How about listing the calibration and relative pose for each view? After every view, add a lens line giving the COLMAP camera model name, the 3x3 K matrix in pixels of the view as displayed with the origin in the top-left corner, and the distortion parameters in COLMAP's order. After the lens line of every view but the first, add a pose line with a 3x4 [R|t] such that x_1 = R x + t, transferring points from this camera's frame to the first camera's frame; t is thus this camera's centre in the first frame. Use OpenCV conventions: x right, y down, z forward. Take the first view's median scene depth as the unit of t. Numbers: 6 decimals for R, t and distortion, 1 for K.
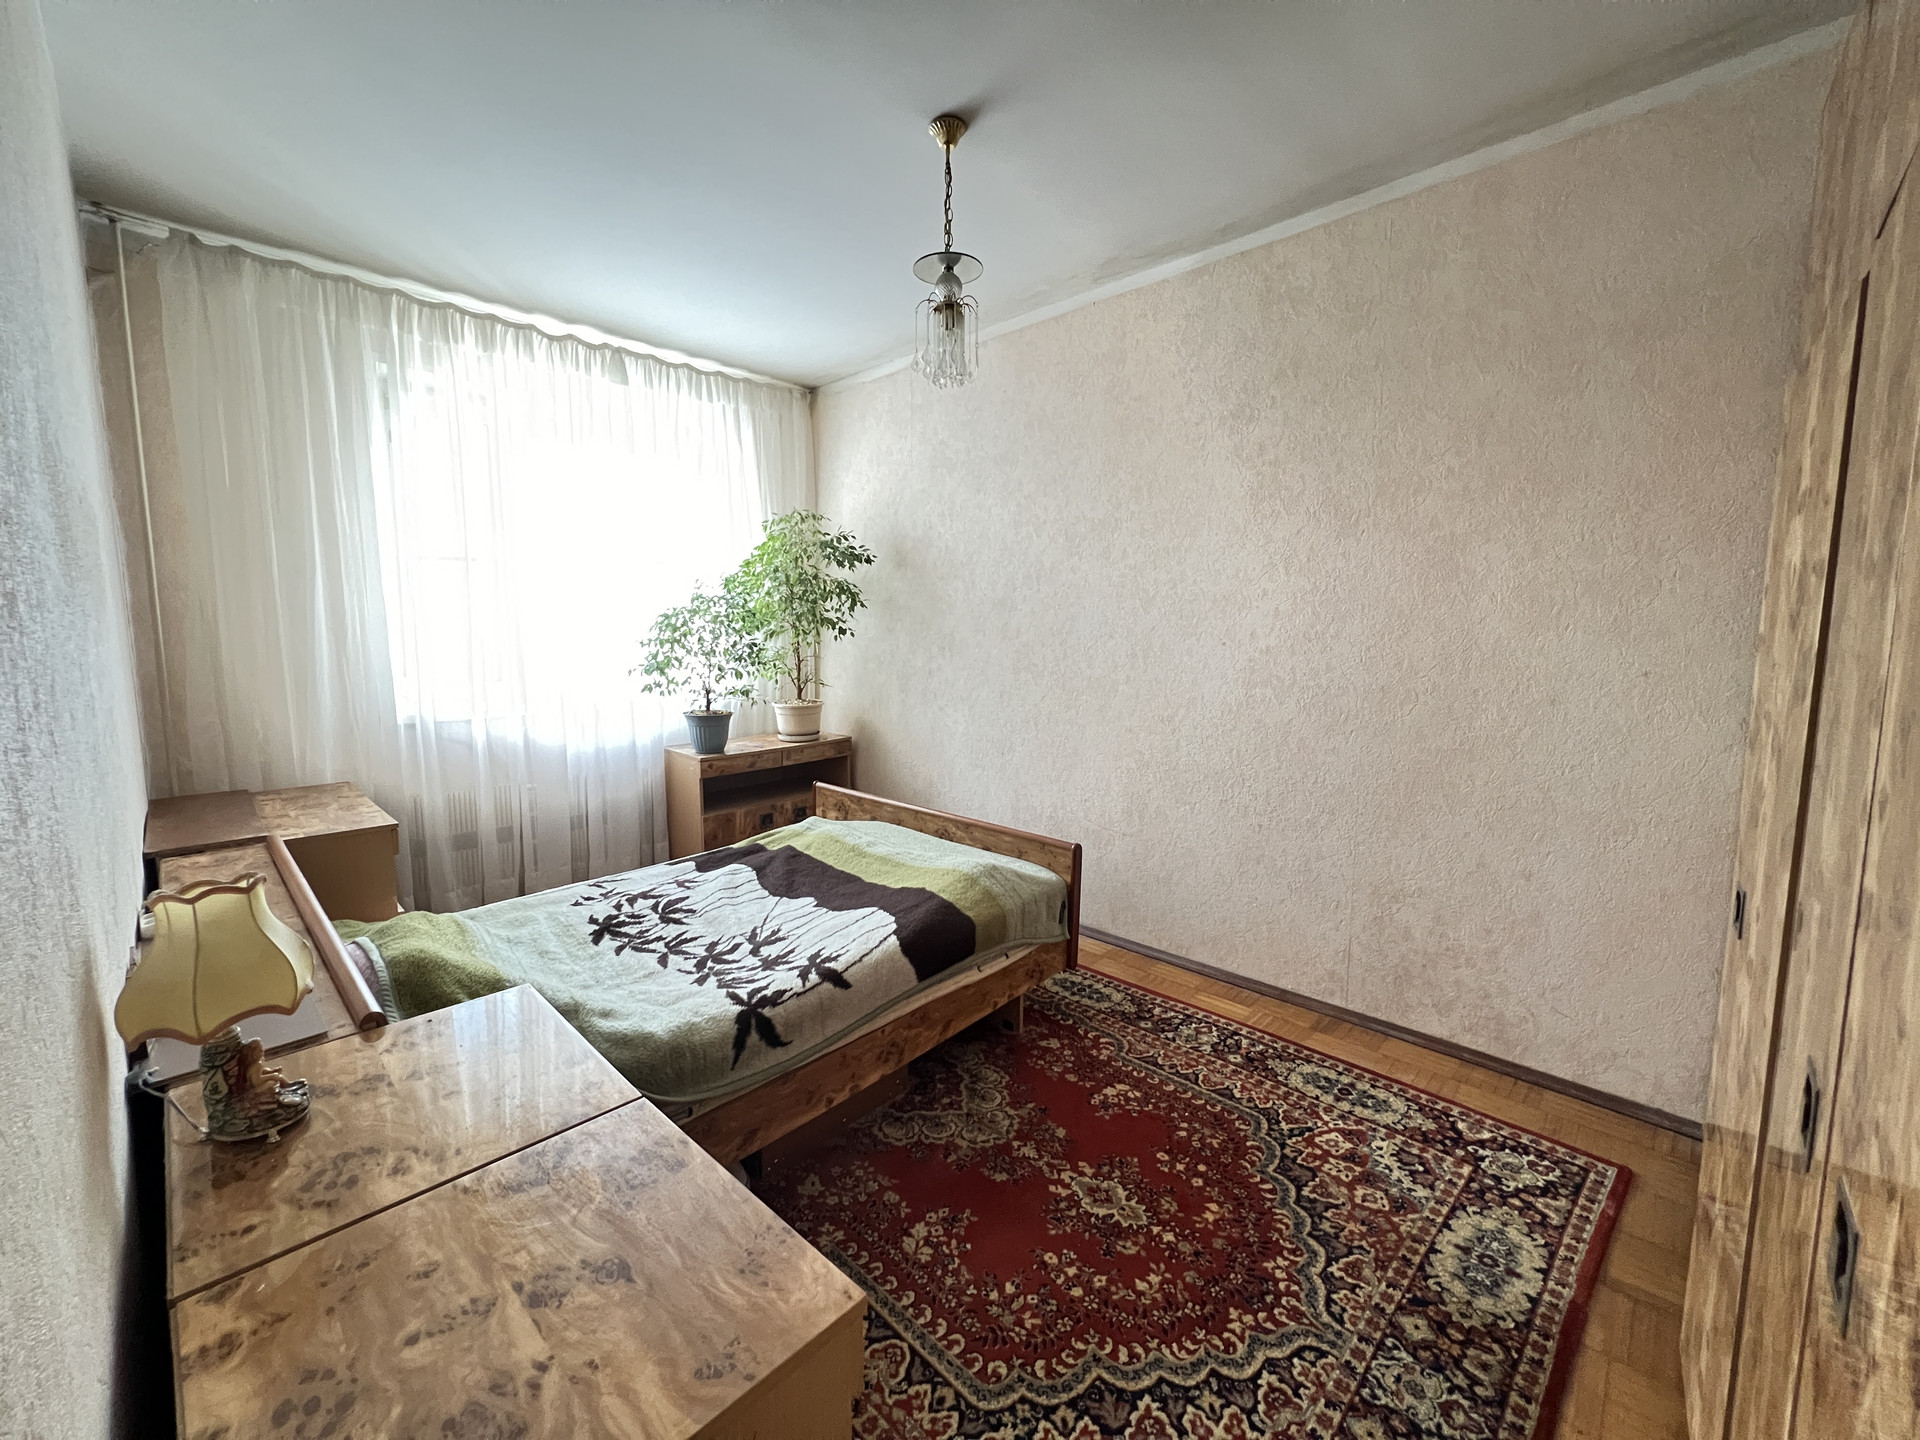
lens RADIAL K [[767.5, 0, 957.0], [0, 767.5, 720.4], [0, 0, 1]] dist [-0.001882, 0.000499]
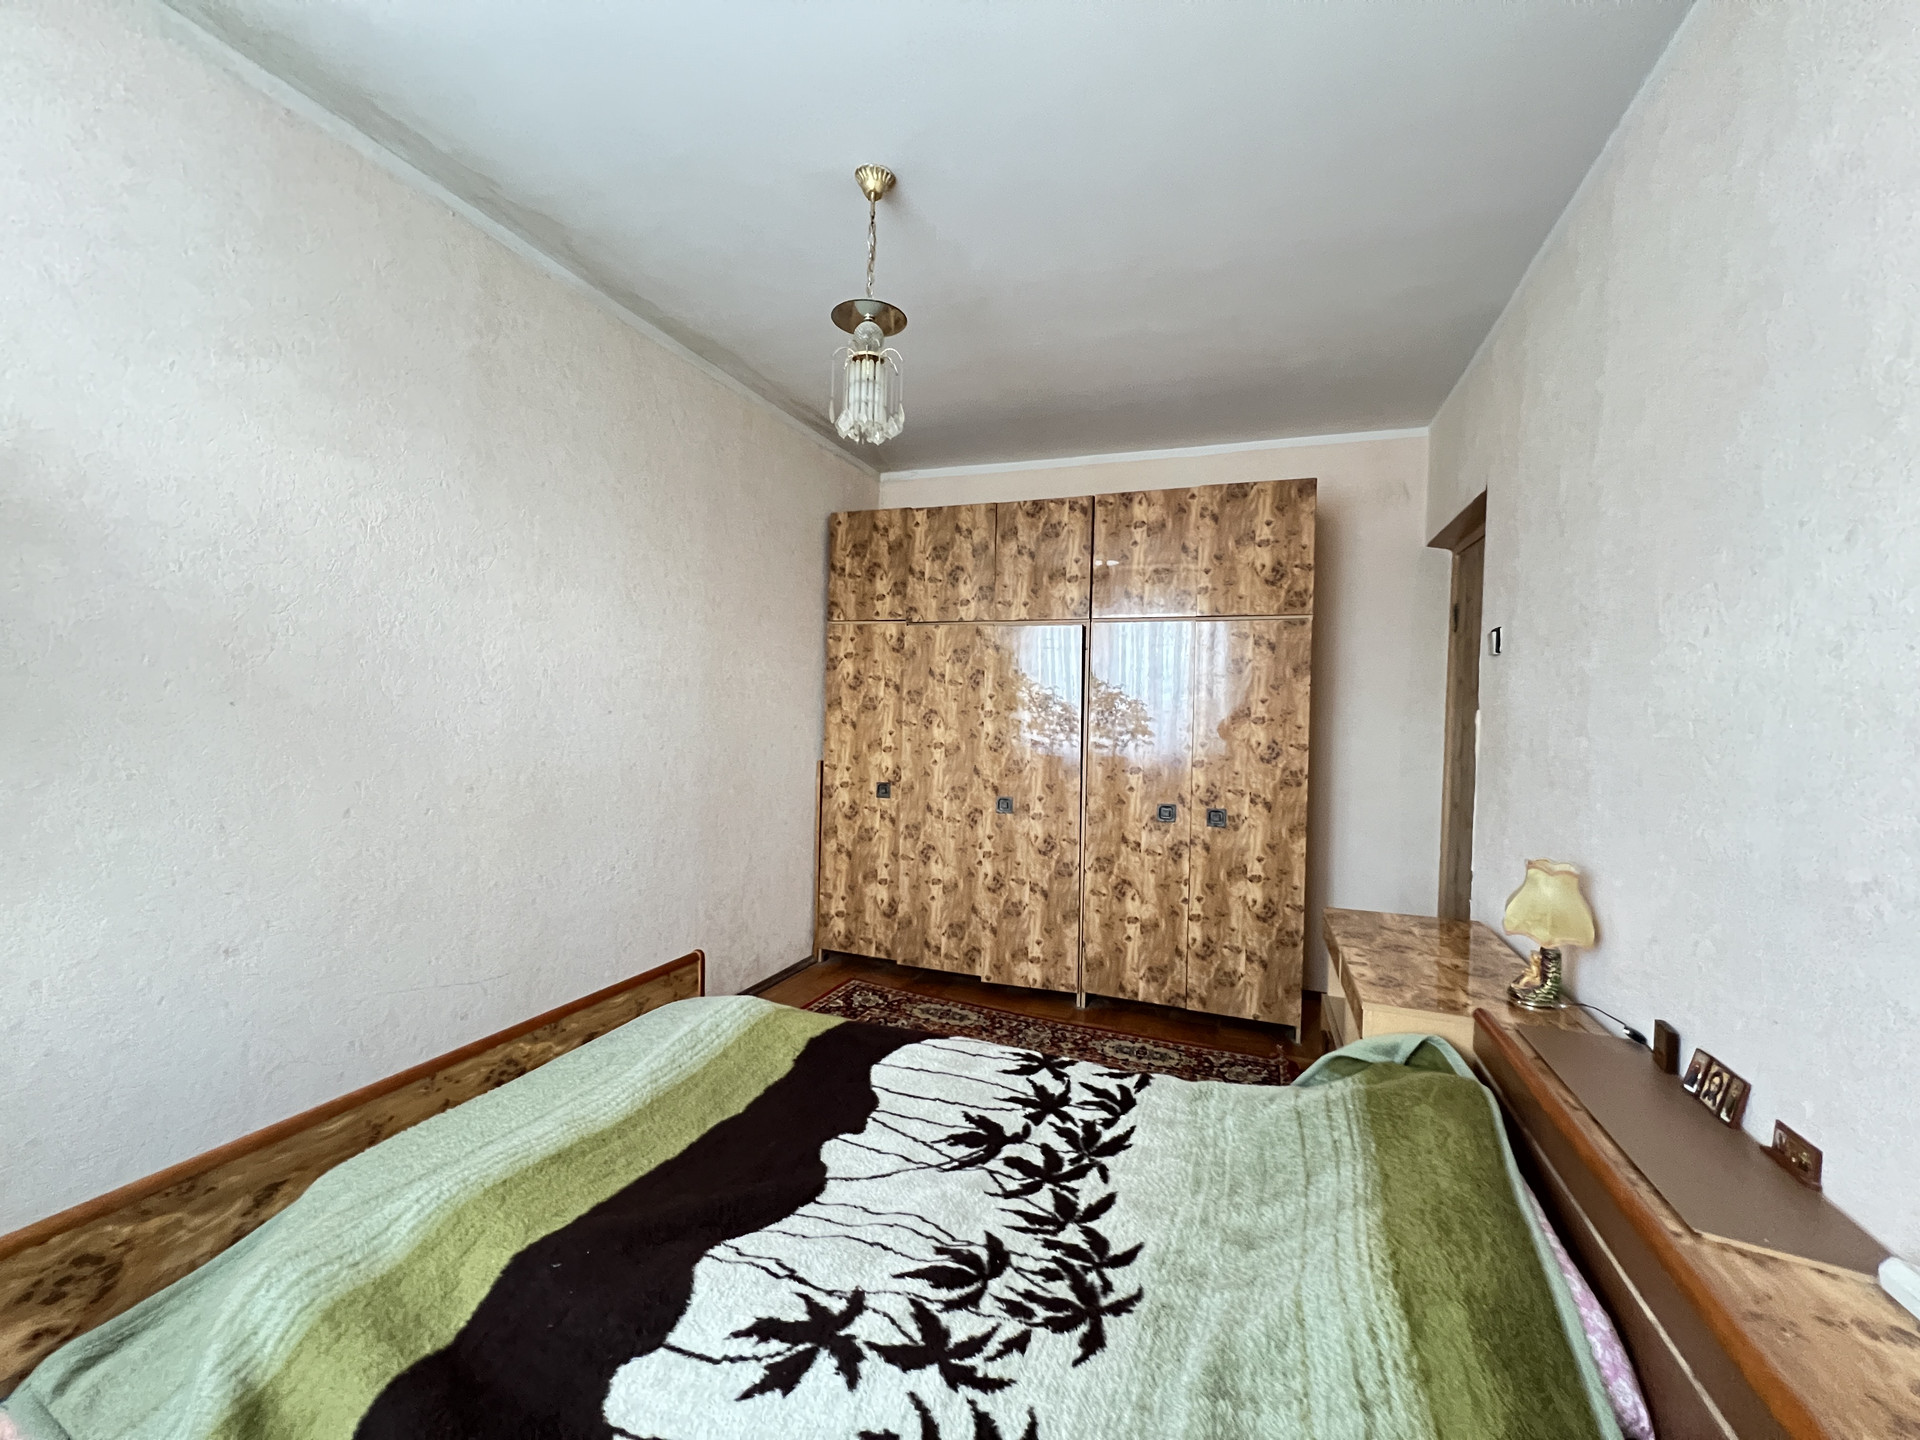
lens RADIAL K [[767.5, 0, 959.3], [0, 767.5, 718.8], [0, 0, 1]] dist [-0.001882, 0.000499]
pose [[-0.392743, -0.025726, 0.919288, -0.912524], [0.074391, 0.995444, 0.059639, -0.153621], [-0.916635, 0.091809, -0.389040, 1.297611]]
